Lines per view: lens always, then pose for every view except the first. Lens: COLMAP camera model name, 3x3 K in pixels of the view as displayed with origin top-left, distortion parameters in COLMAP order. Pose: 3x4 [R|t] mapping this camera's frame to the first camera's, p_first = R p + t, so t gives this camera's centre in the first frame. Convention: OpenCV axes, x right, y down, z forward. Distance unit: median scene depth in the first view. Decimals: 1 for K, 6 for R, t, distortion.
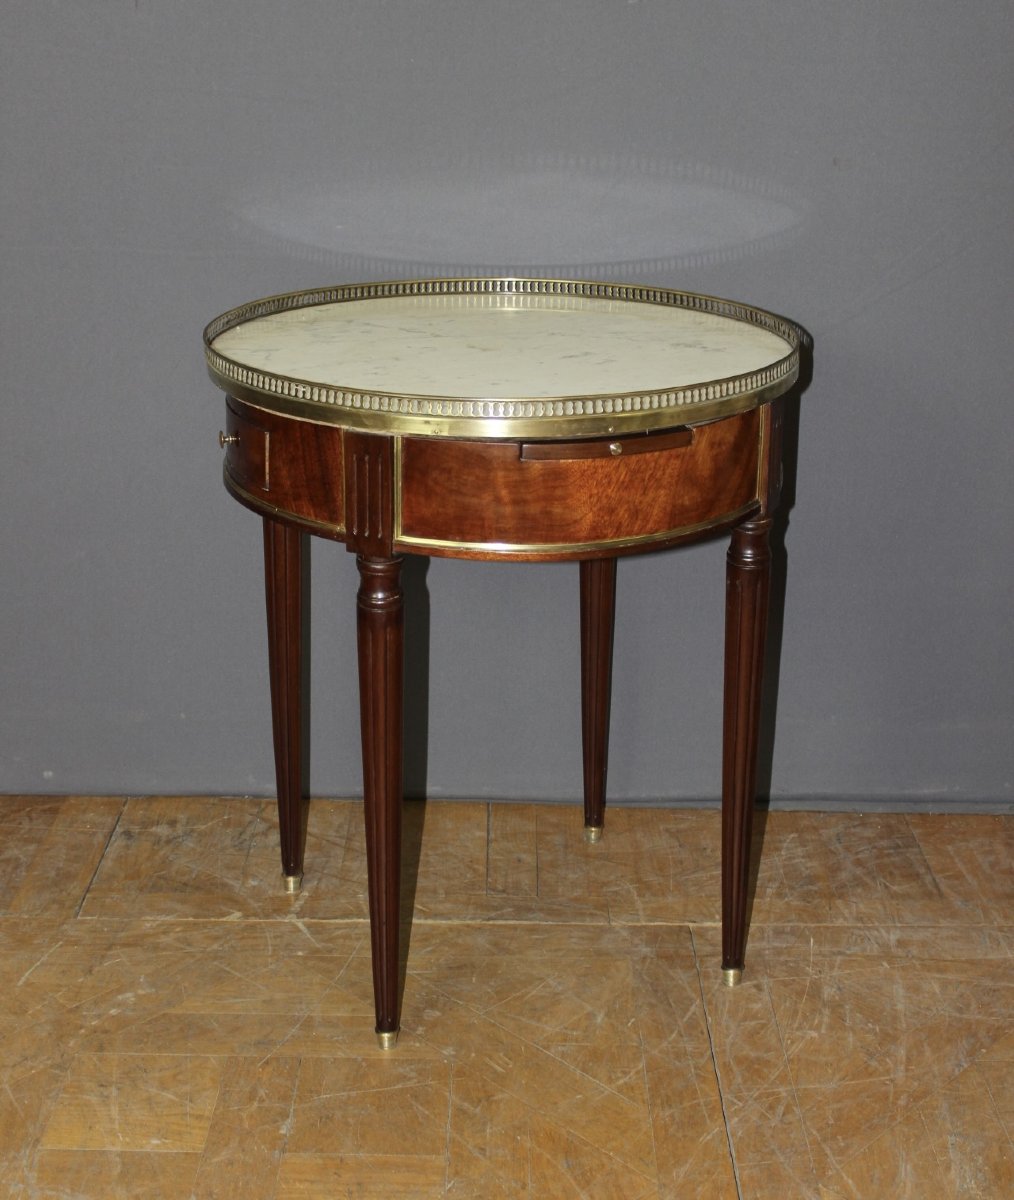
lens RADIAL K [[1654.6, 0, 511.0], [0, 1654.6, 597.4], [0, 0, 1]] dist [-0.073242, 0.000000]
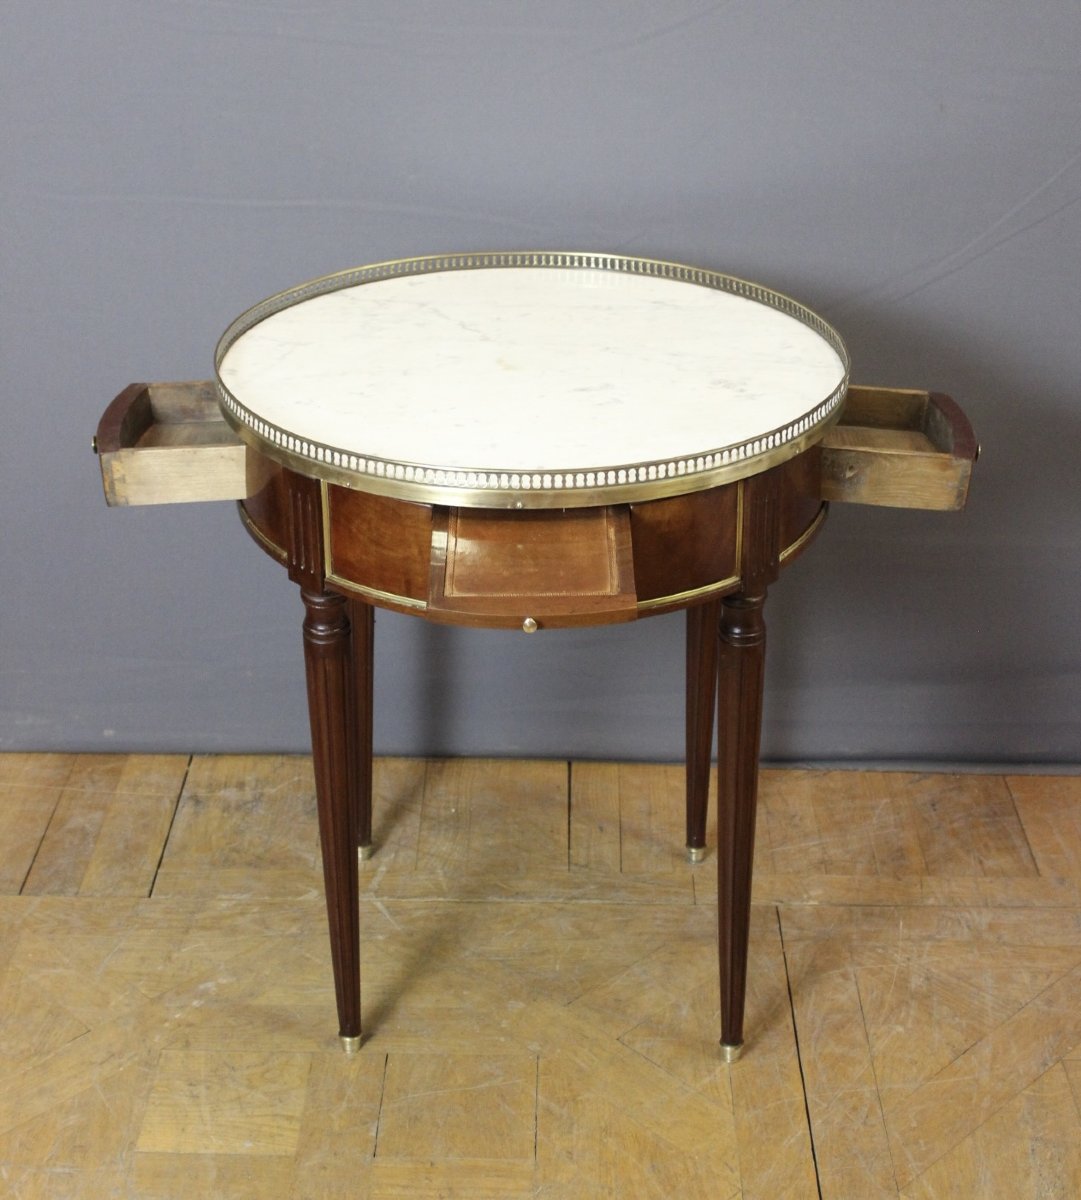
lens RADIAL K [[1928.8, 0, 548.4], [0, 1928.8, 579.3], [0, 0, 1]] dist [-0.064049, 0.000000]
pose [[0.999907, 0.001136, -0.013568, -0.012377], [0.000282, 0.994572, 0.104049, -0.118538], [0.013613, -0.104043, 0.994480, -0.123152]]
